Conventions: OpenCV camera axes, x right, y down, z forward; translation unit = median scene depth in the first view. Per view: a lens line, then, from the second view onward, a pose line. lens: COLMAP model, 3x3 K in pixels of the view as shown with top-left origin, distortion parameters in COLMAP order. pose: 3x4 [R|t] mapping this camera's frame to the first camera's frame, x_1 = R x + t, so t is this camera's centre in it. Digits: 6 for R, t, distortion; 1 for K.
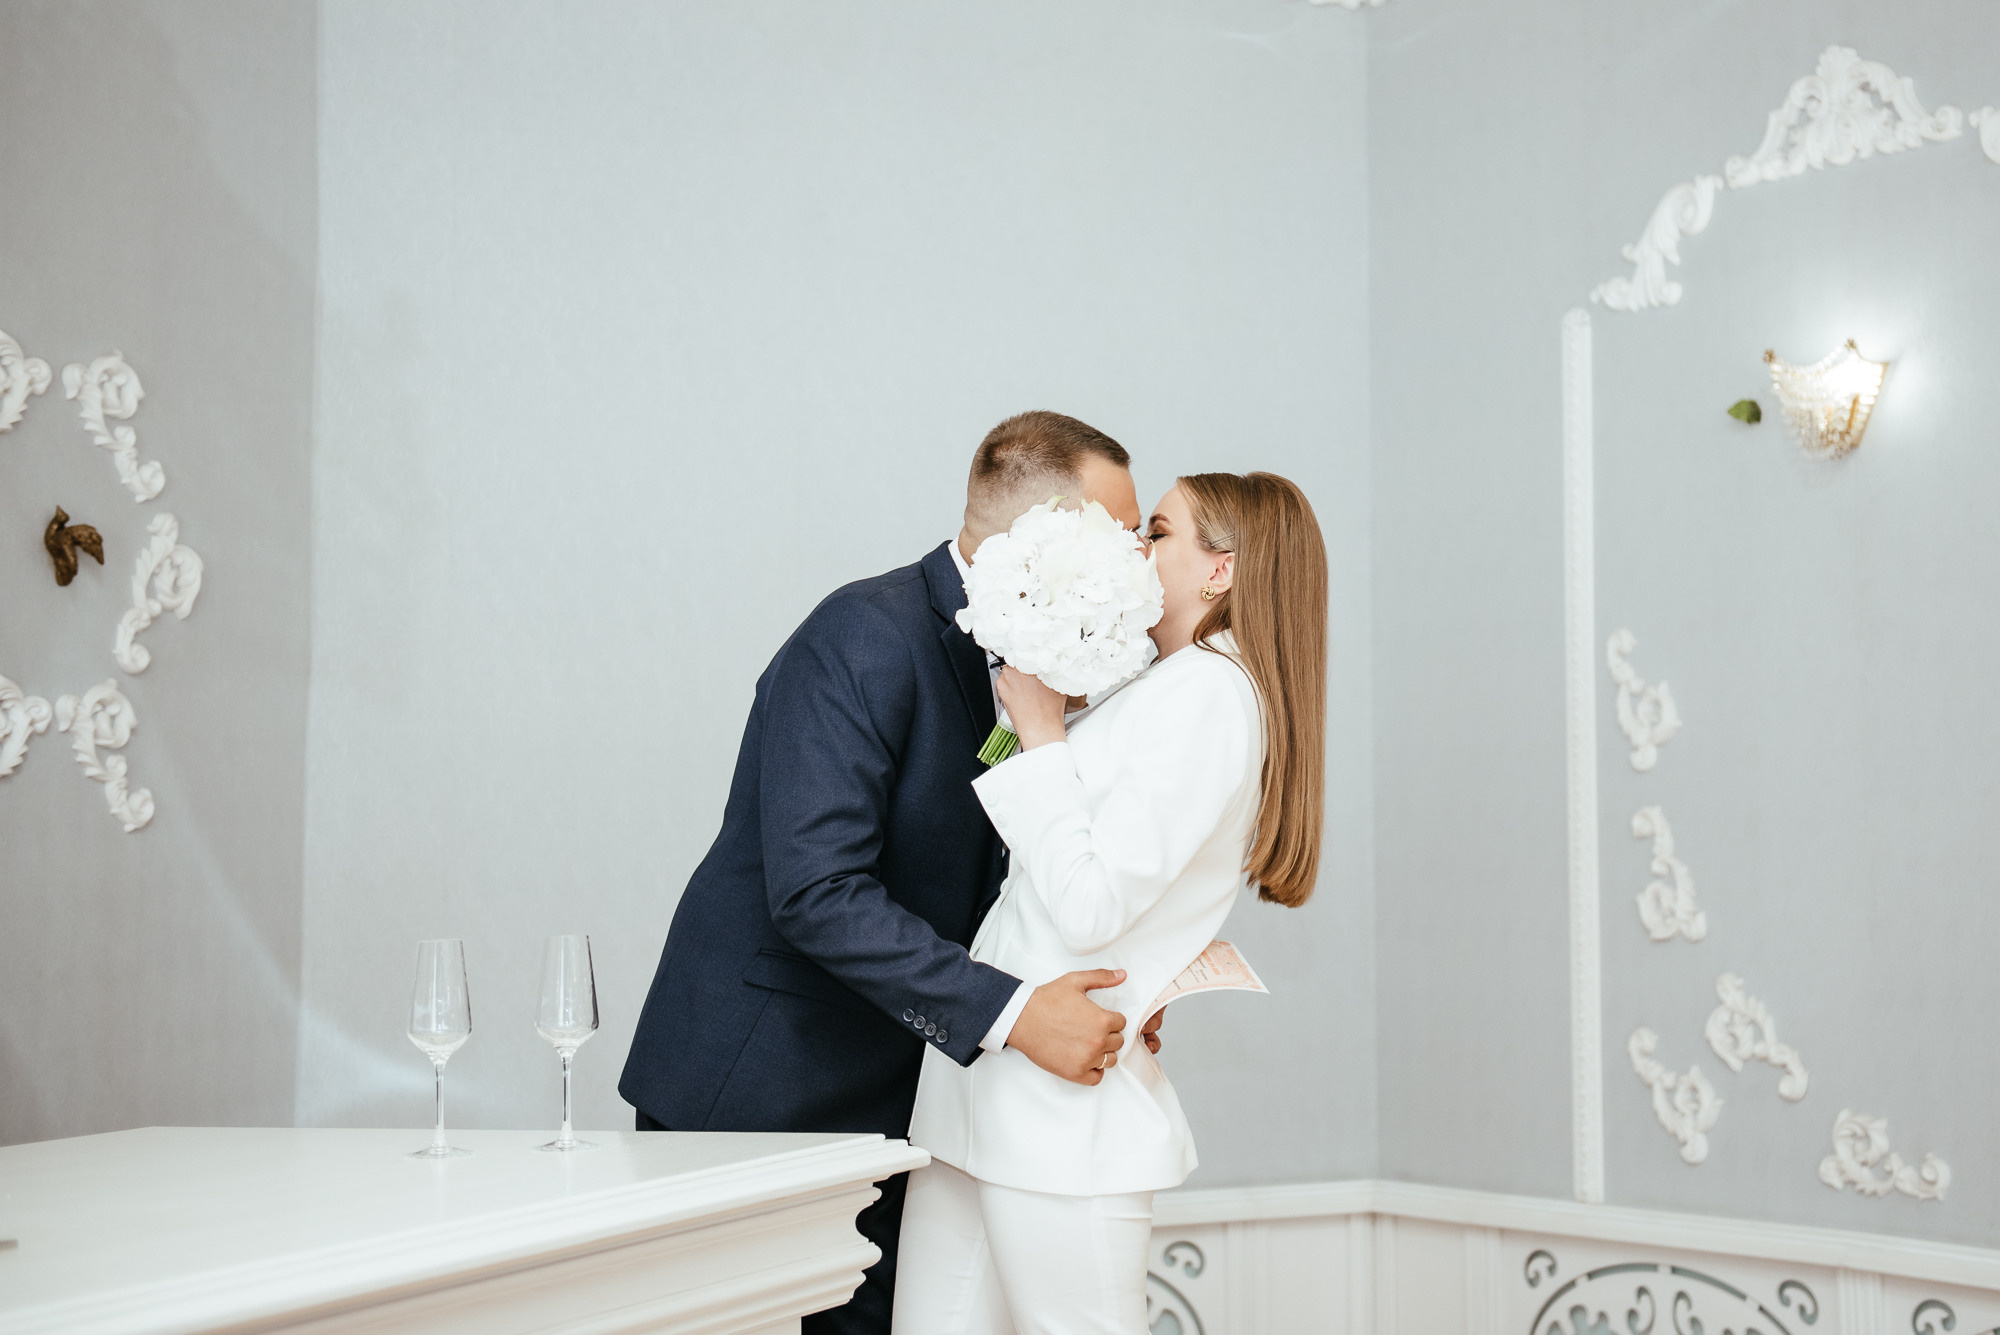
lens RADIAL K [[3241.8, 0, 1071.0], [0, 3241.8, 542.7], [0, 0, 1]] dist [0.168606, 0.000000]
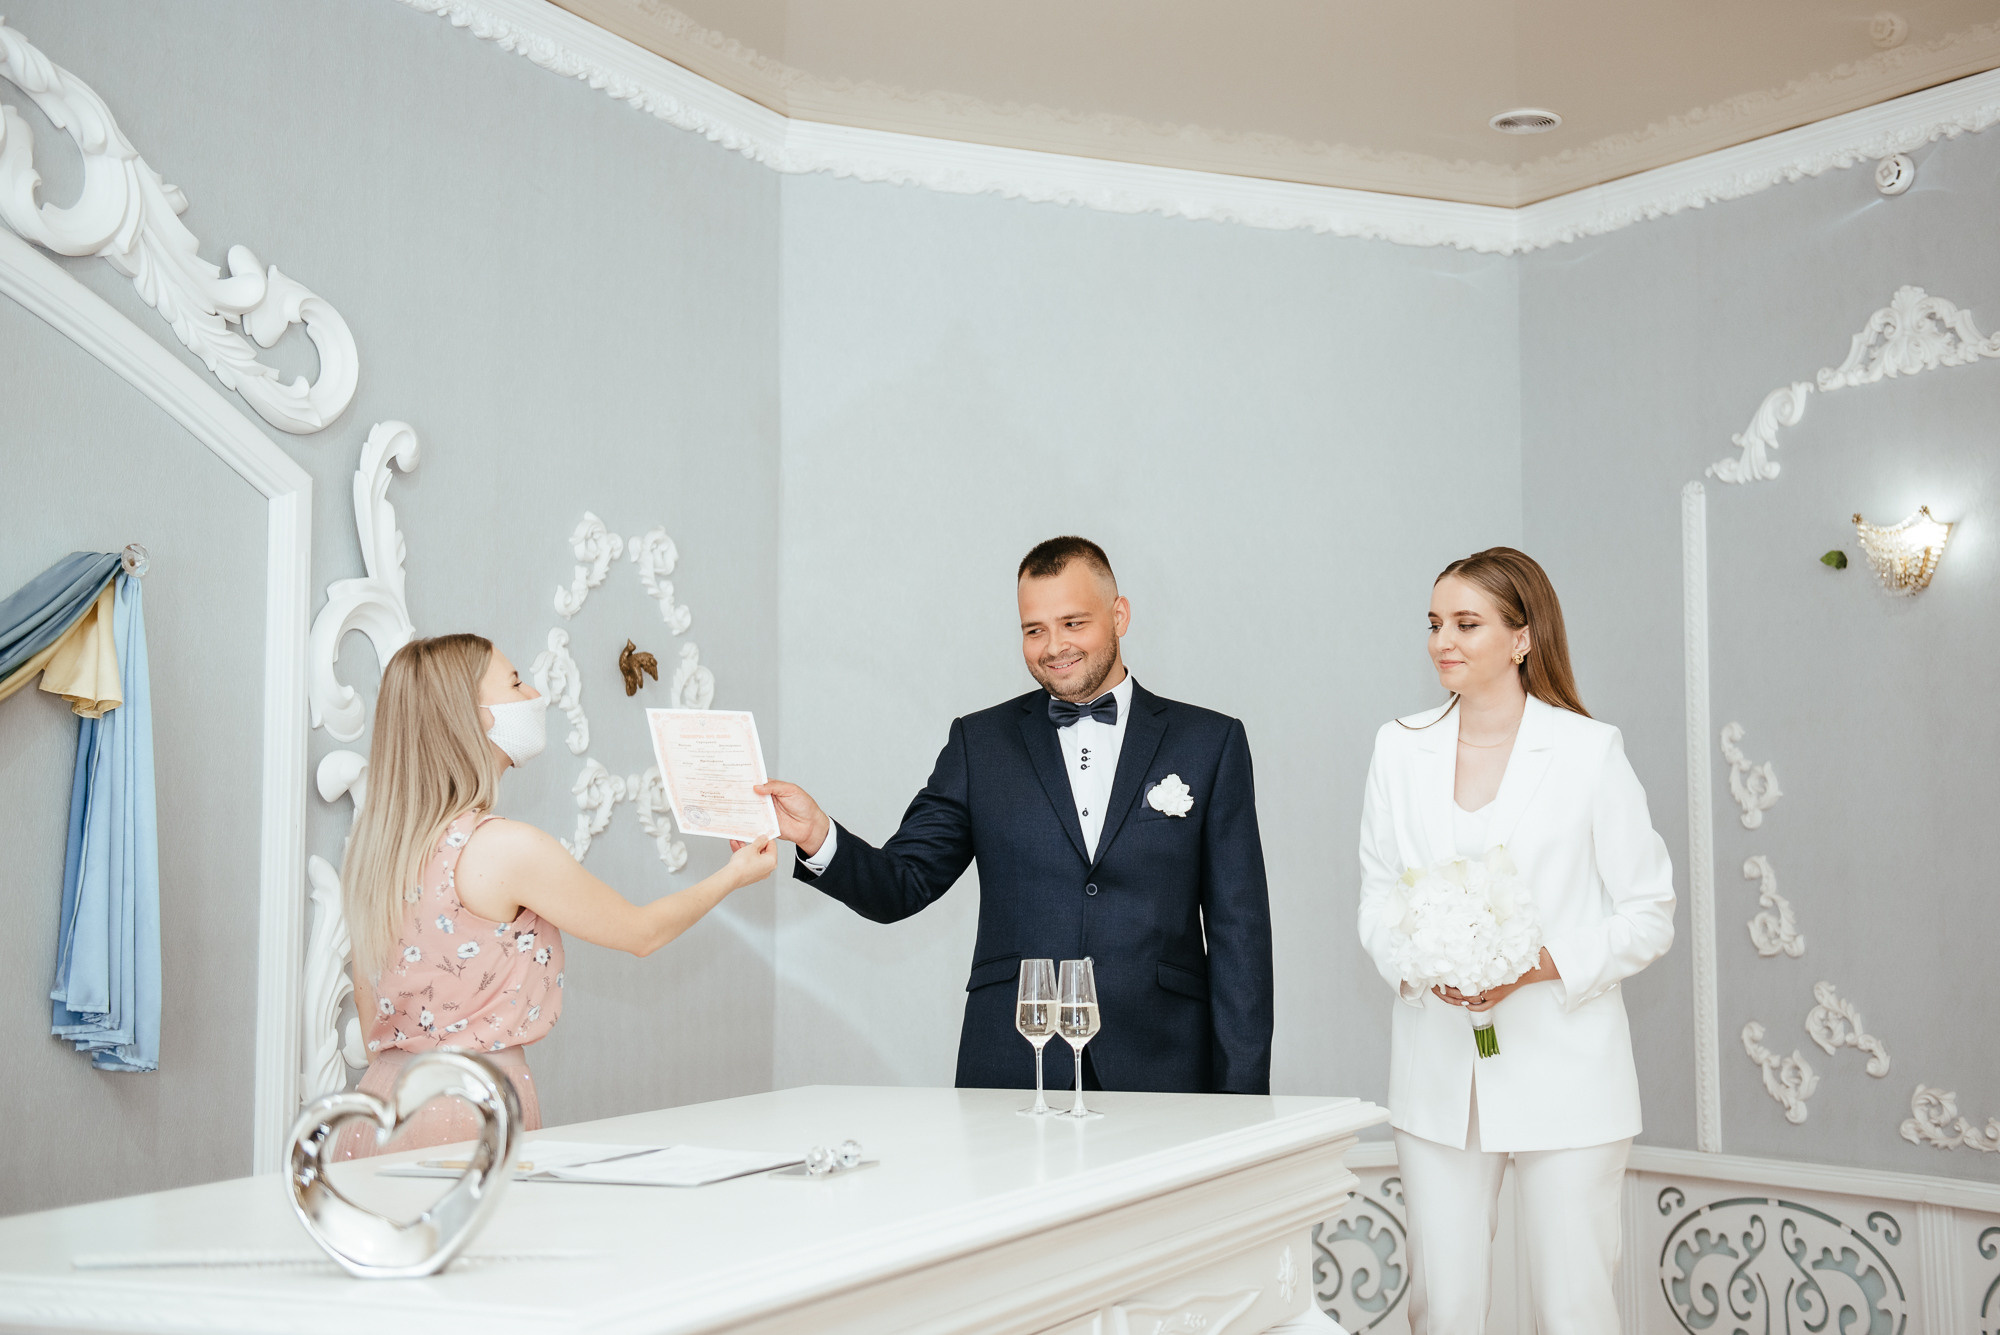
lens RADIAL K [[2503.1, 0, 1003.3], [0, 2503.1, 640.1], [0, 0, 1]] dist [0.114544, 0.000000]
pose [[0.998994, -0.003225, -0.044724, -0.089234], [0.003262, 0.999994, 0.000764, -0.009661], [0.044721, -0.000910, 0.998999, -0.048196]]
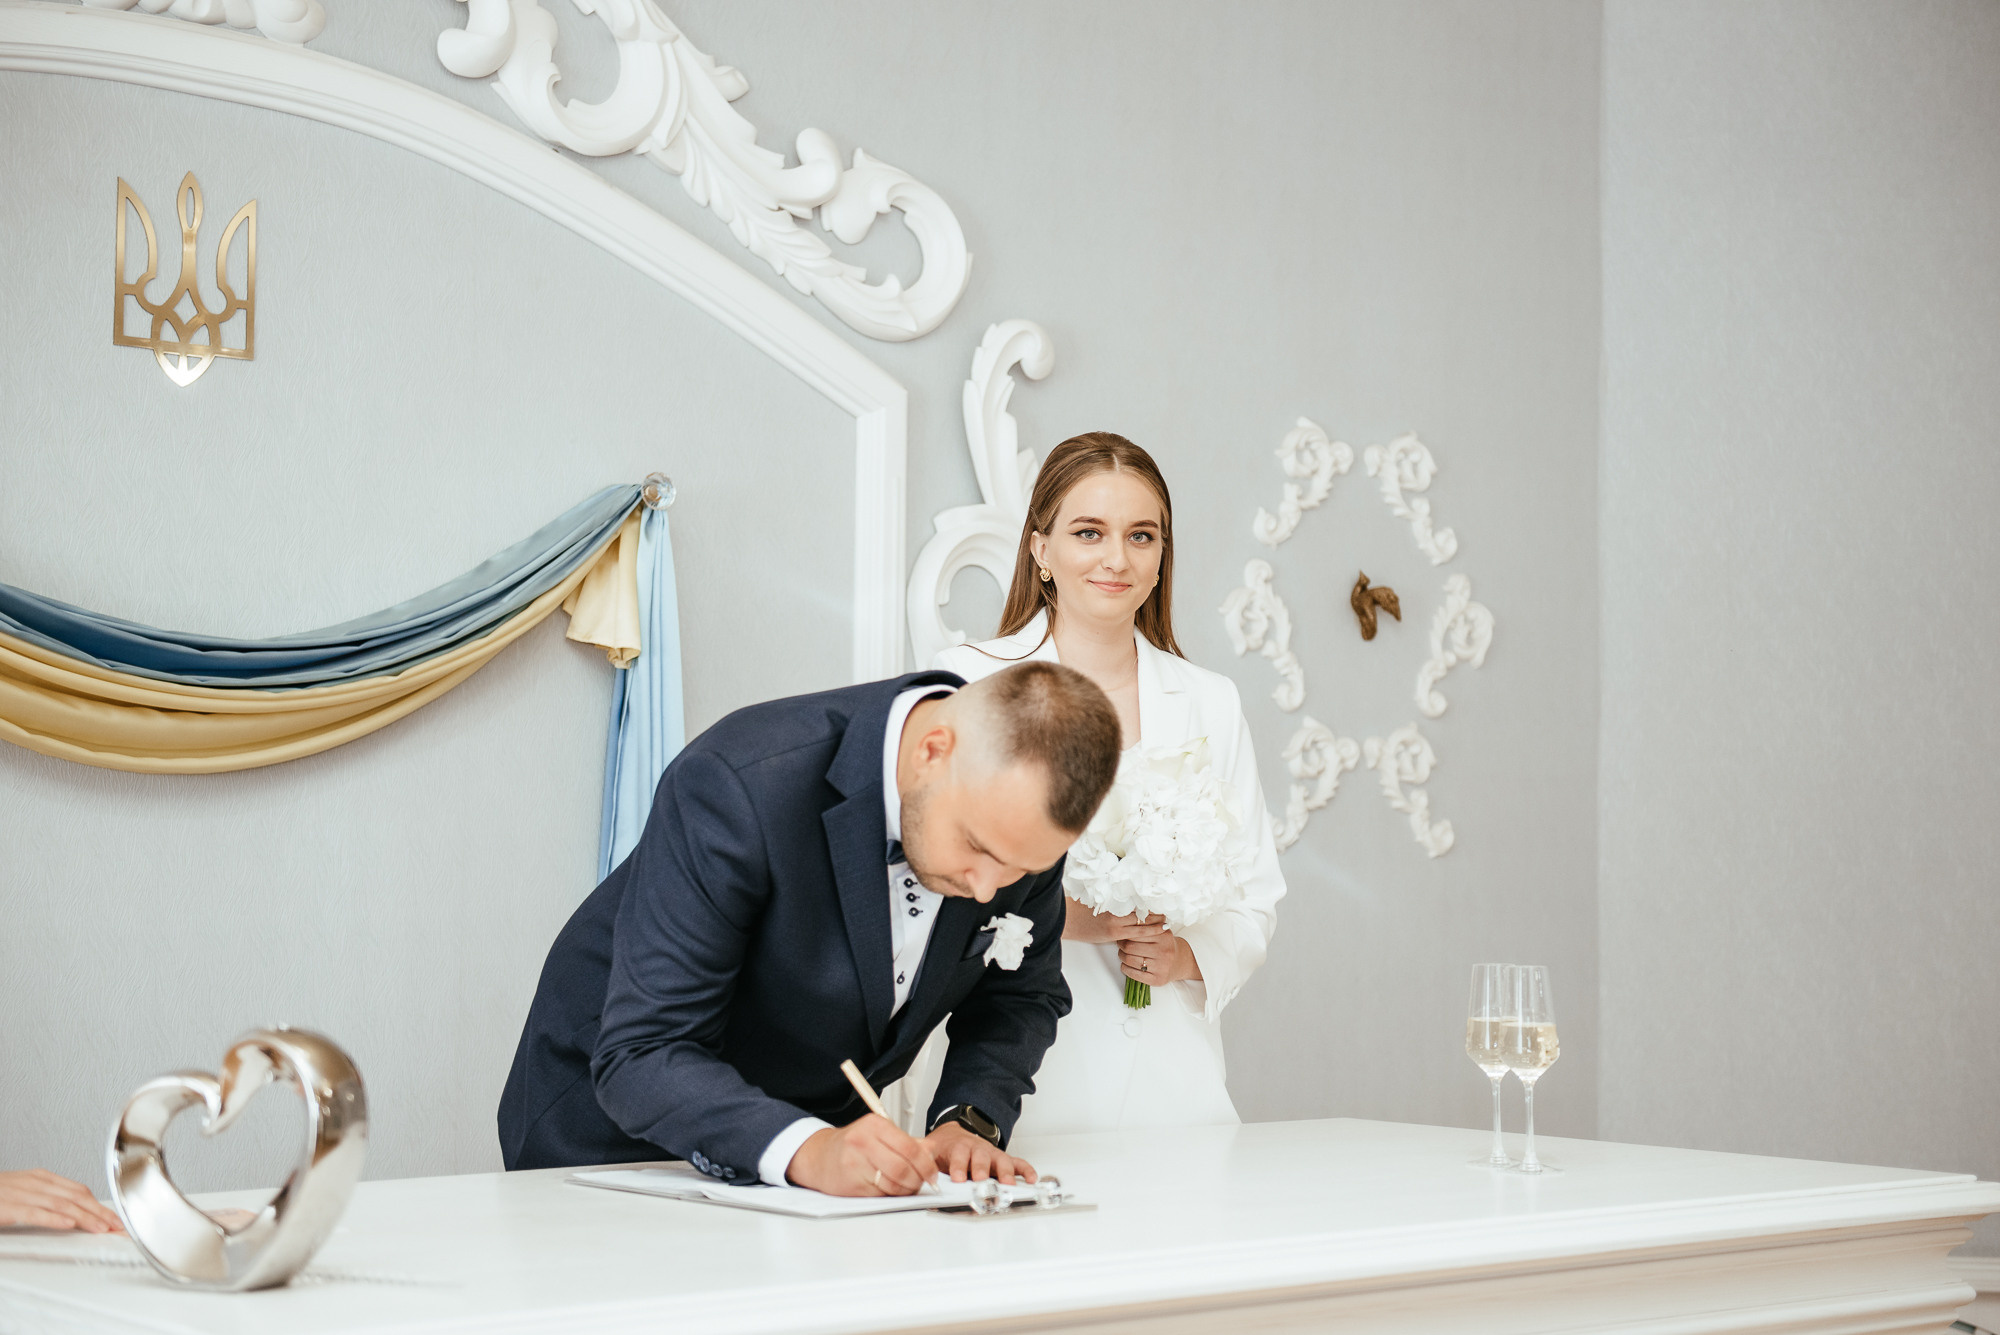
lens RADIAL K [[2965.5, 0, 1005.7], [0, 2965.5, 673.3], [0, 0, 1]] dist [0.134907, 0.000000]
pose [[0.884056, -0.016833, -0.467077, 0.055612], [0.028446, 0.999436, 0.017822, 0.002137], [0.466514, -0.029042, 0.884037, 0.029657]]
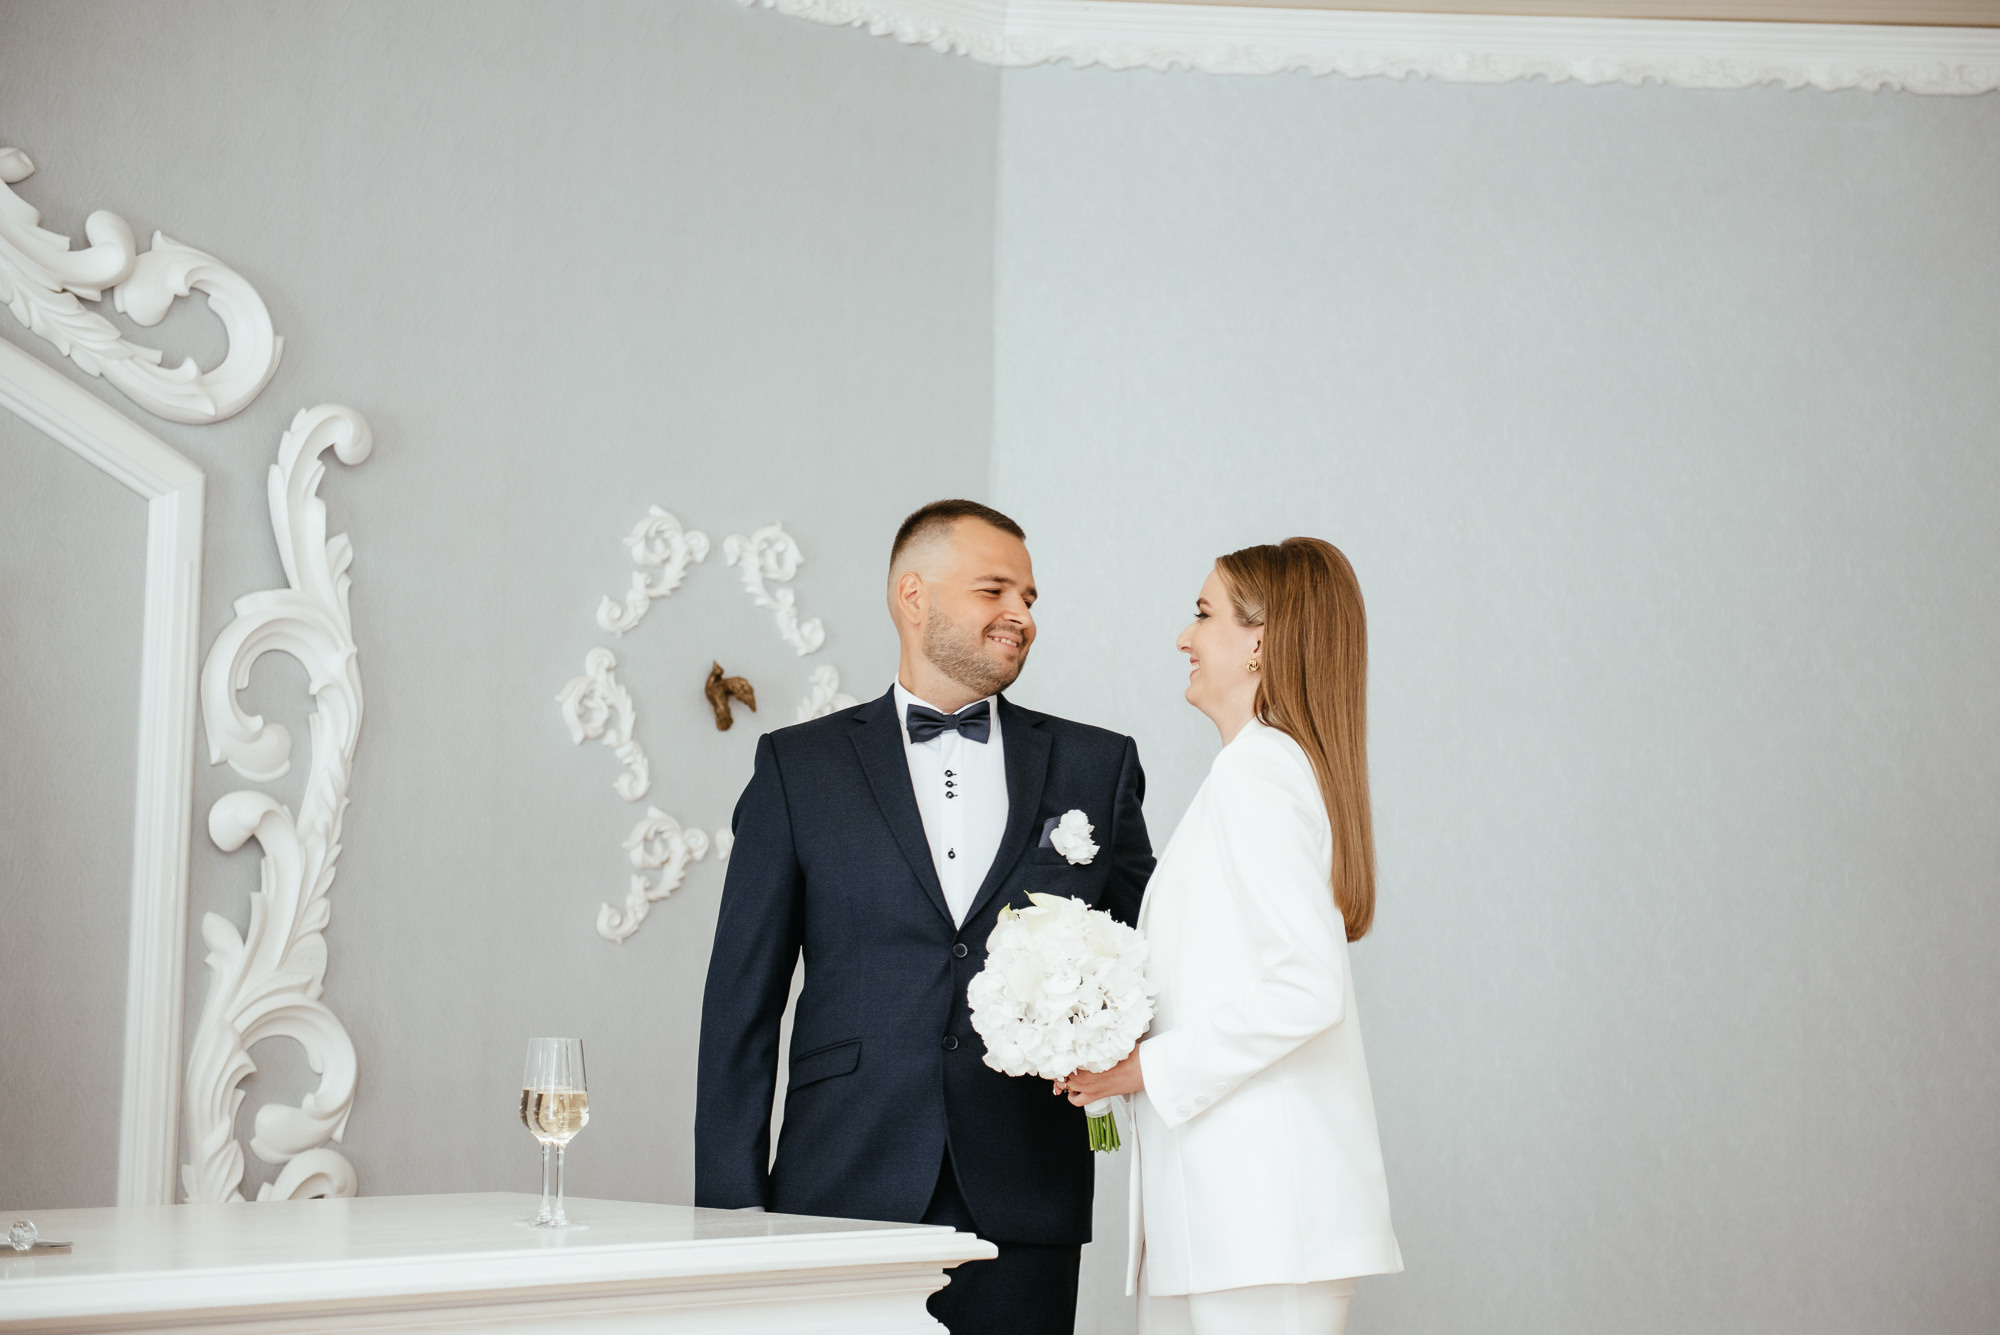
lens RADIAL K [[3402.4, 0, 999.2], [0, 3402.4, 681.1], [0, 0, 1]] dist [0.114985, 0.000000]
pose [[0.914207, -0.010734, -0.405106, 0.225519], [0.010923, 0.999939, -0.001847, -0.000773], [0.405101, -0.002736, 0.914268, -0.027183]]
